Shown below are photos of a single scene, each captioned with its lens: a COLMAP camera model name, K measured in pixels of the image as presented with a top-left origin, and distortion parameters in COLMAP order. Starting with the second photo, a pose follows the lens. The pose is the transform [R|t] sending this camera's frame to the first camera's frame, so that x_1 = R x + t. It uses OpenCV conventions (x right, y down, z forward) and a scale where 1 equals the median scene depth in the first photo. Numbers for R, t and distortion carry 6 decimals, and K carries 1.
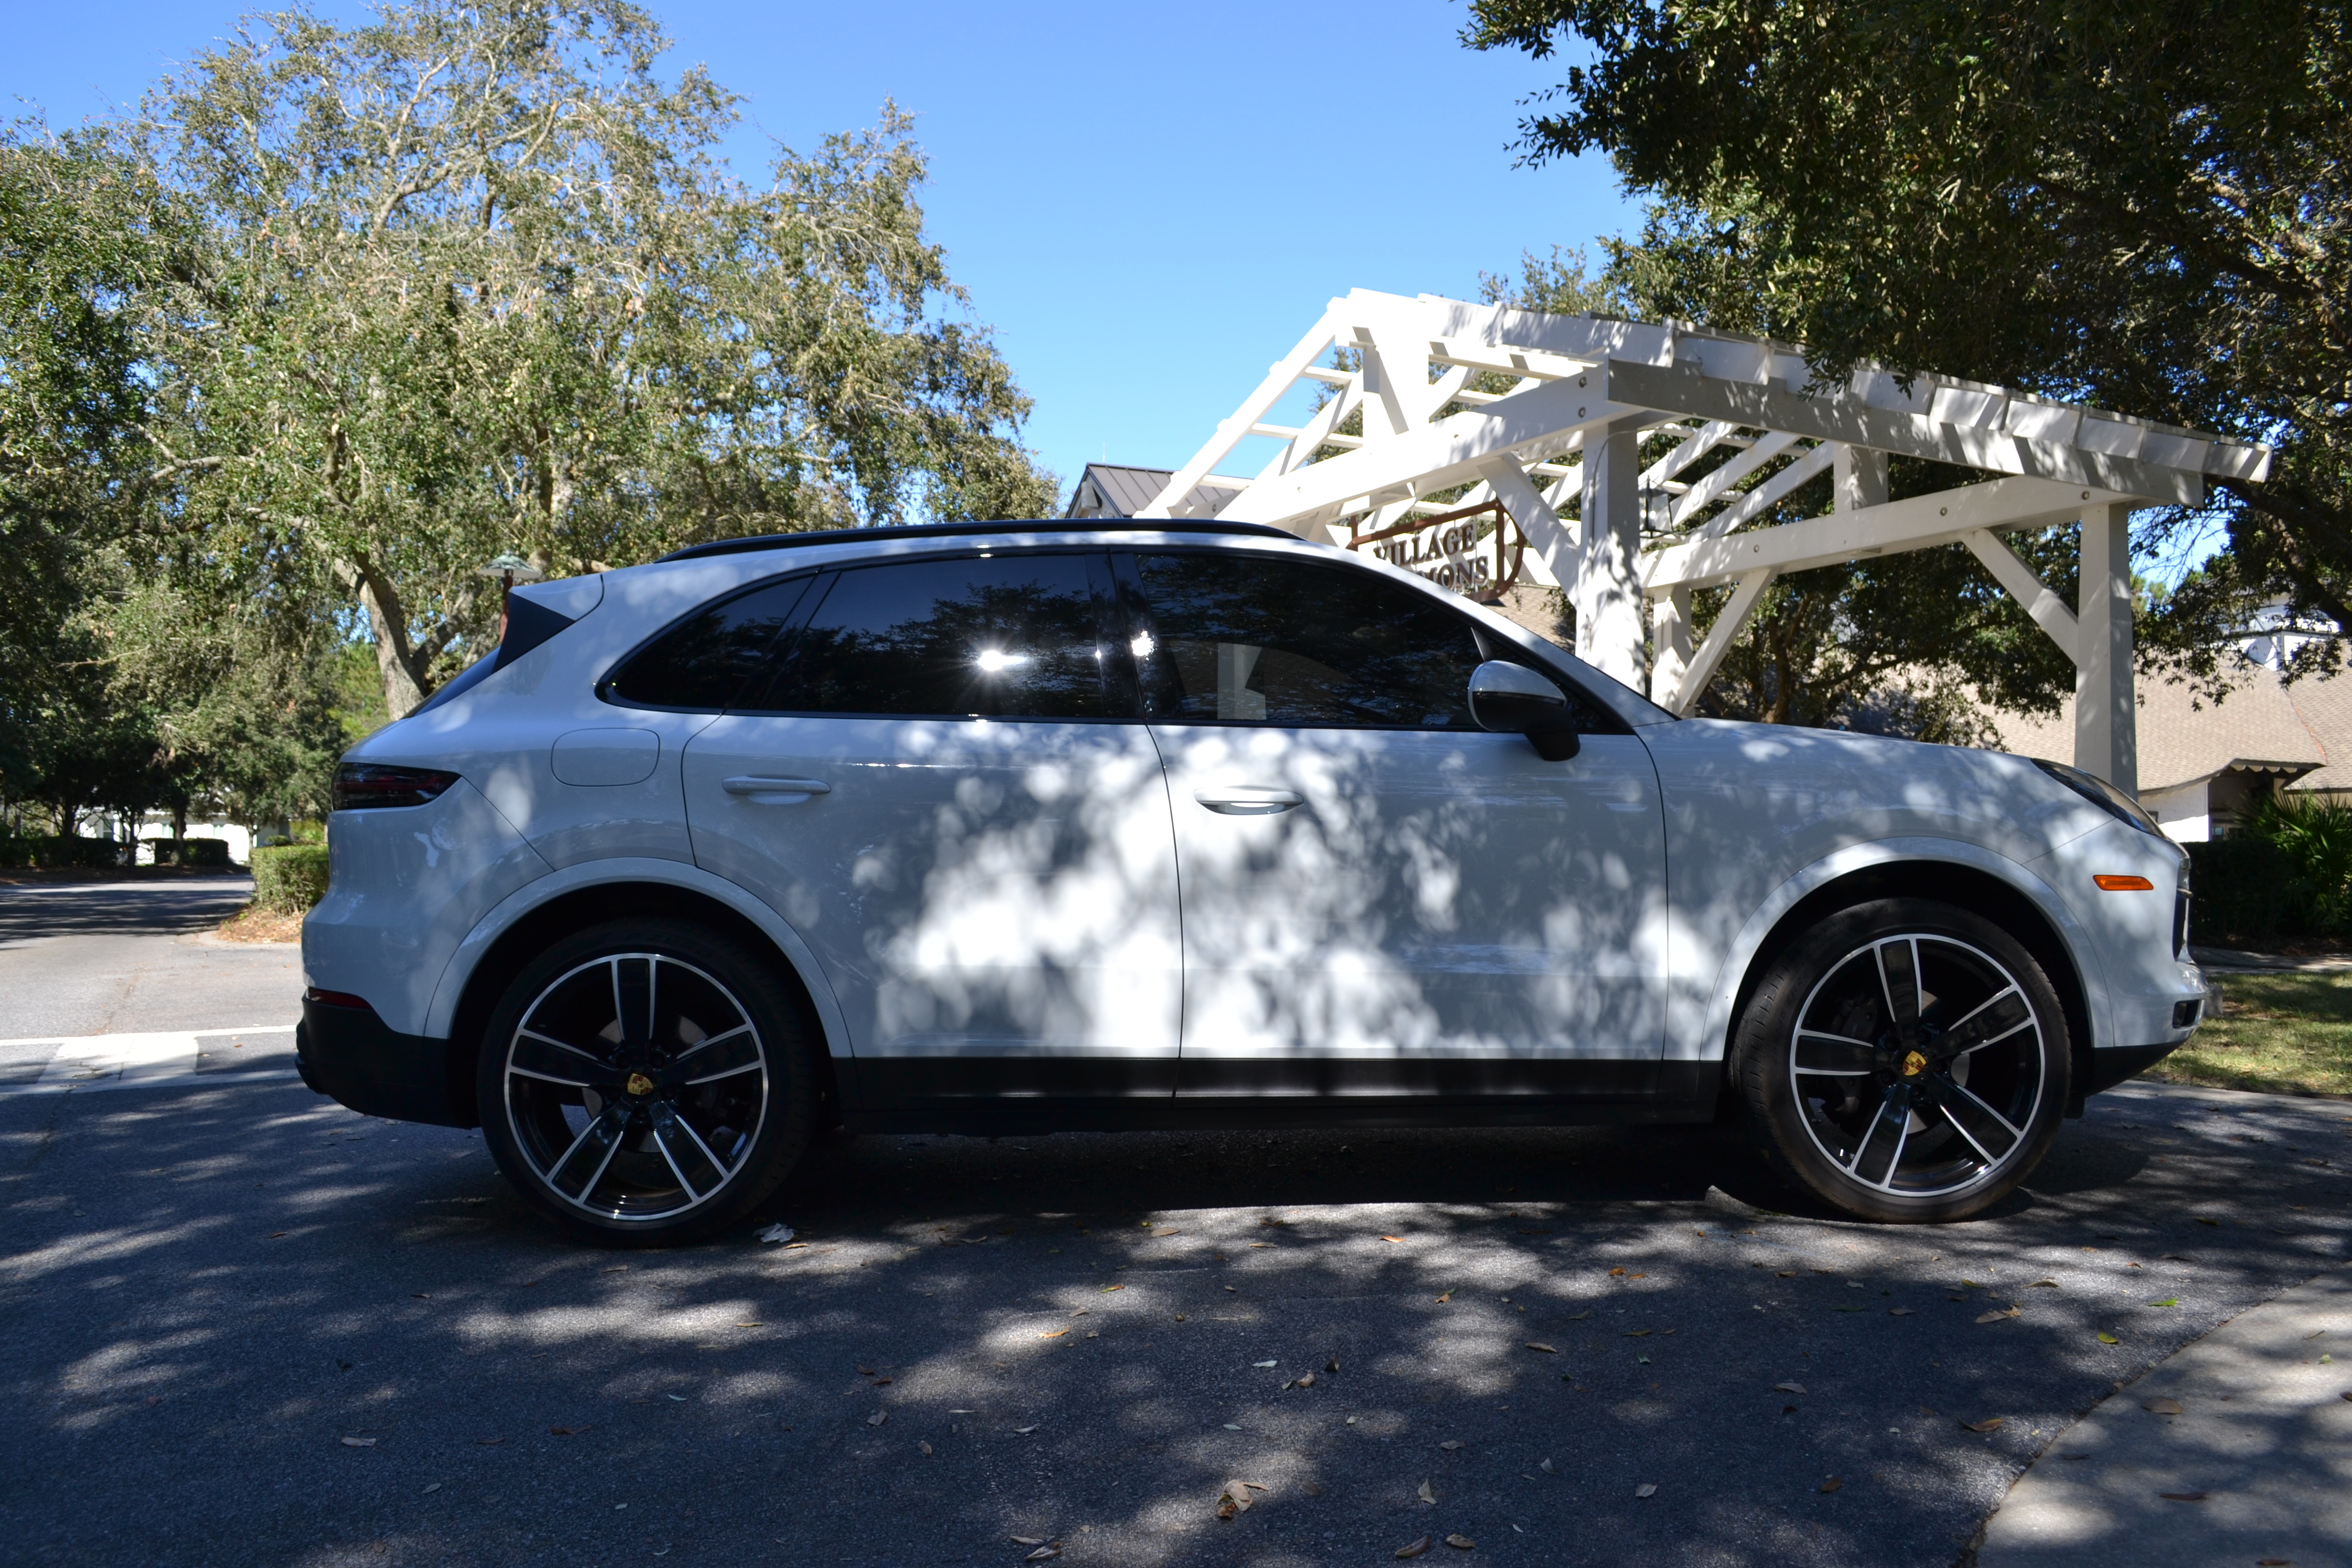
lens RADIAL K [[1747.6, 0, 1176.0], [0, 1747.6, 784.0], [0, 0, 1]] dist [-0.130085, 0.271715]
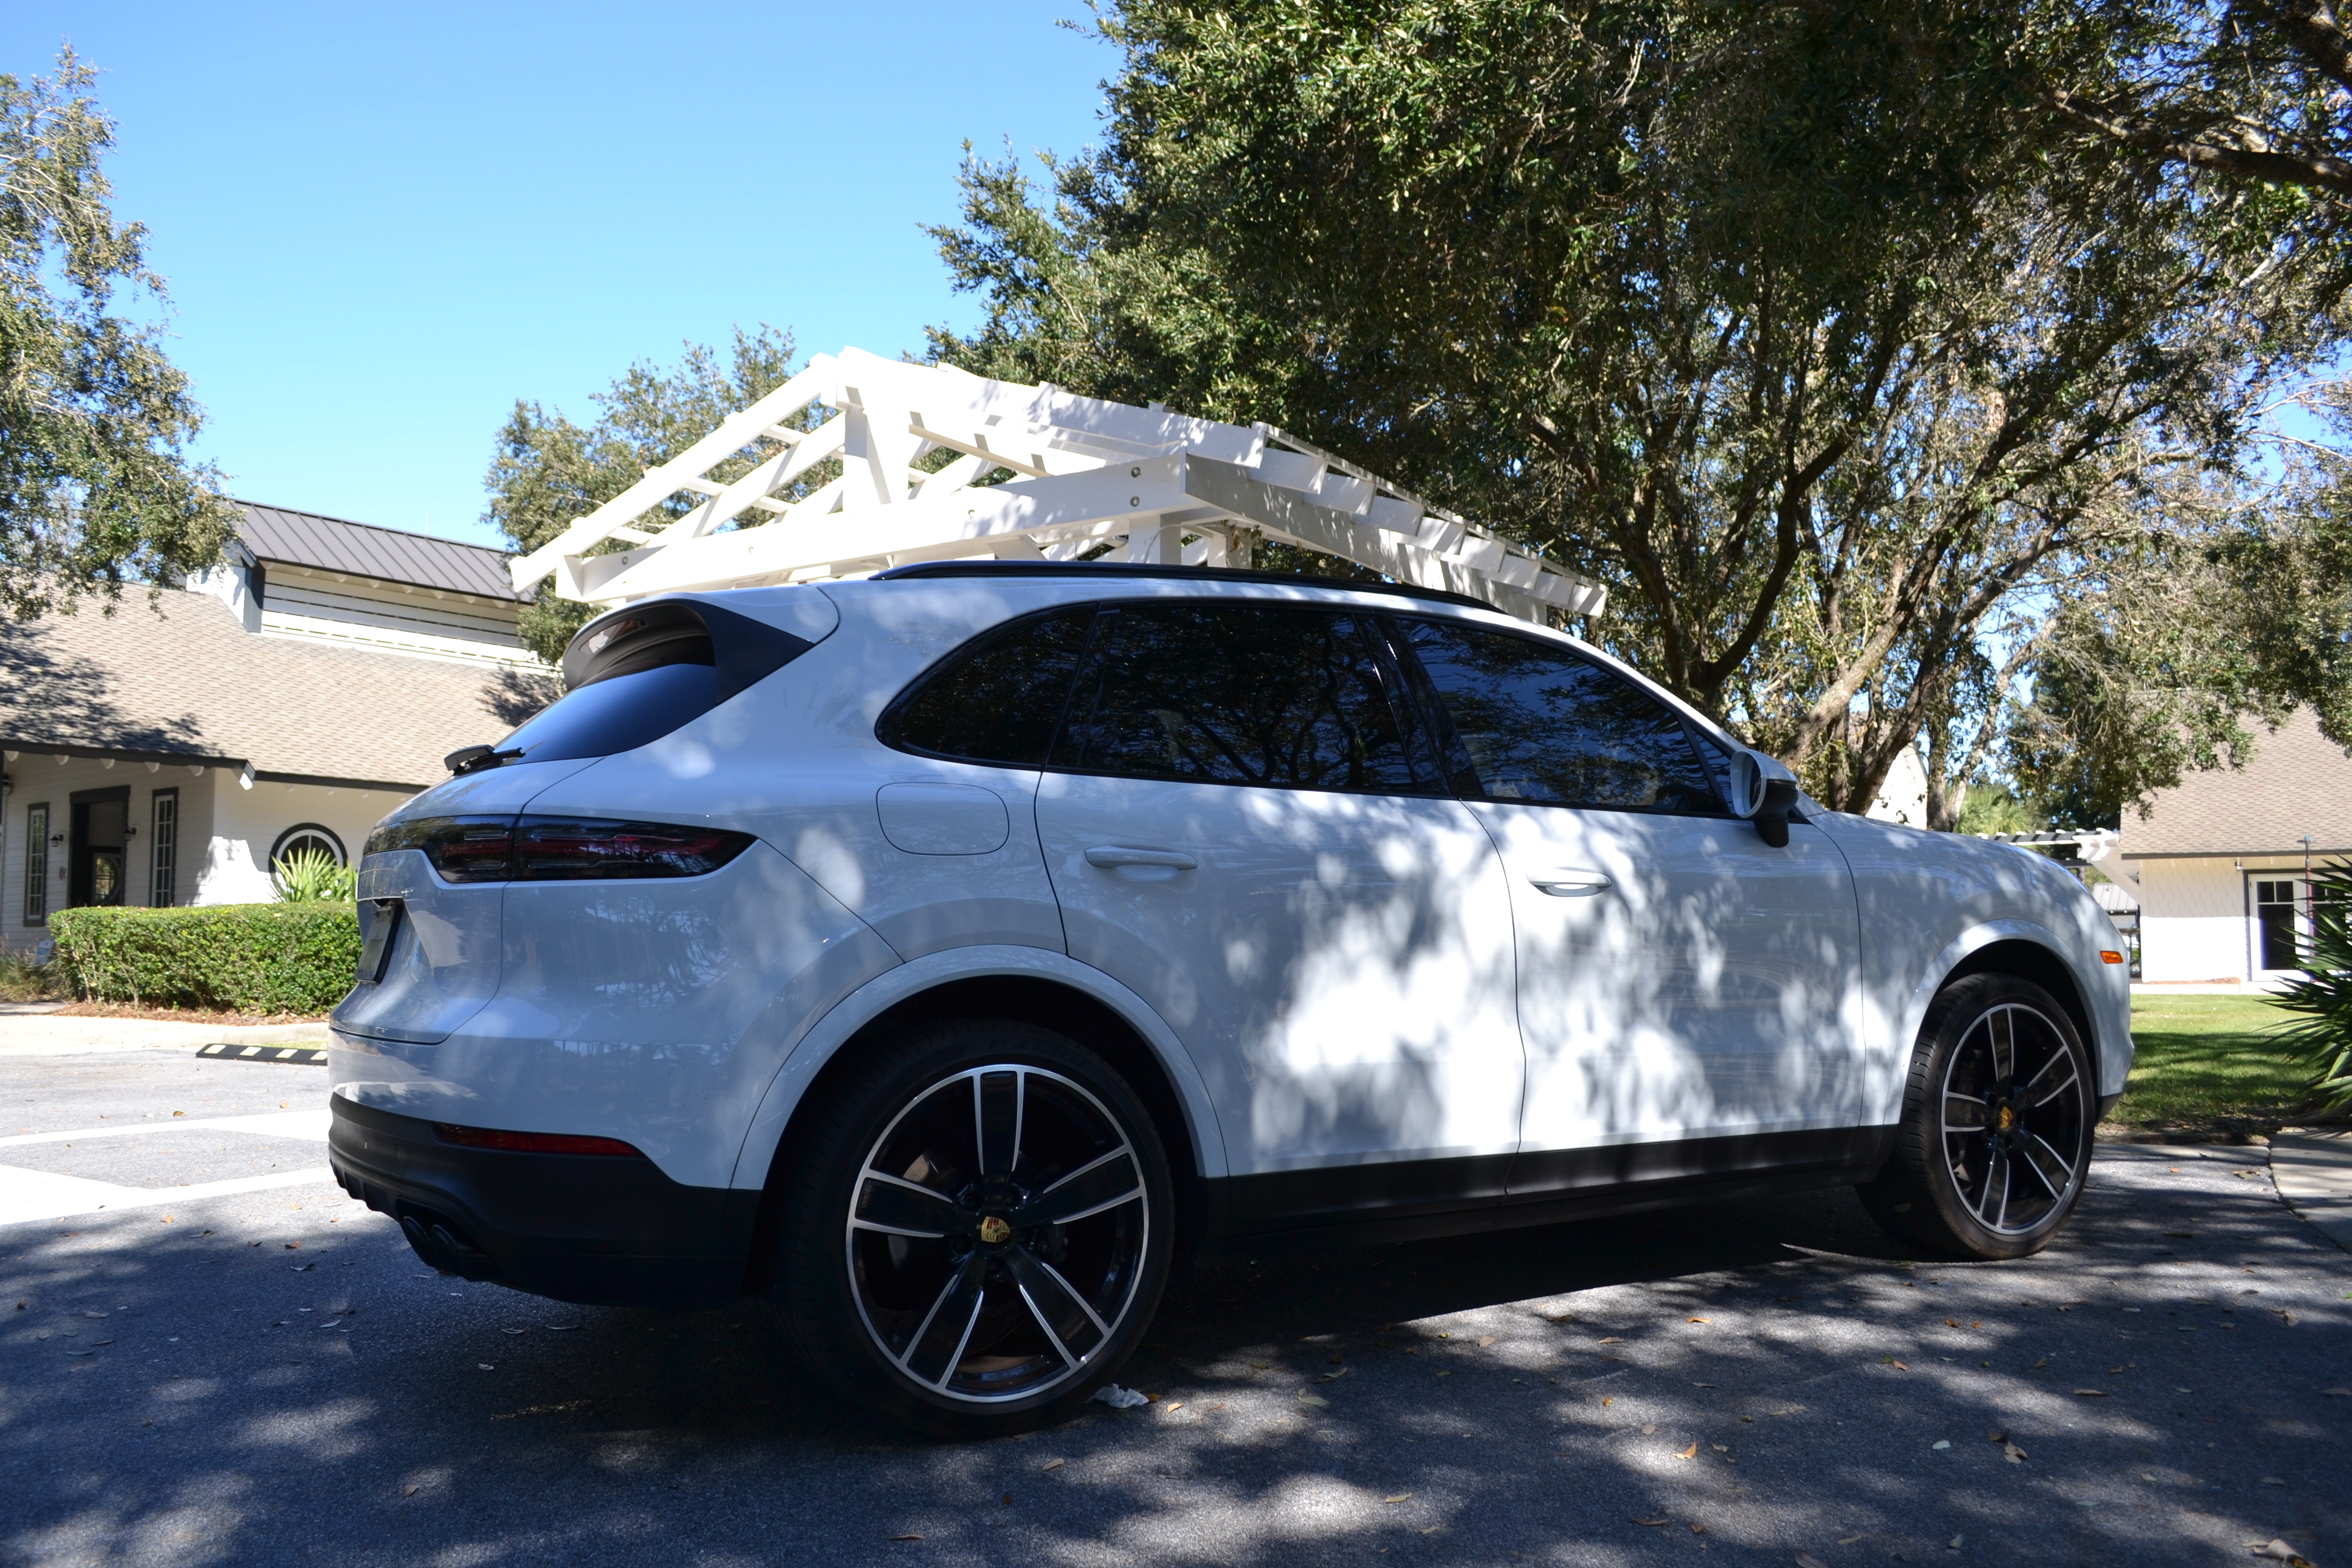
lens RADIAL K [[1750.5, 0, 1176.0], [0, 1750.5, 784.0], [0, 0, 1]] dist [-0.047691, -0.001922]
pose [[0.891116, 0.034680, 0.452449, -0.594391], [-0.013660, 0.998674, -0.049644, 0.007159], [-0.453570, 0.038058, 0.890407, 0.230781]]
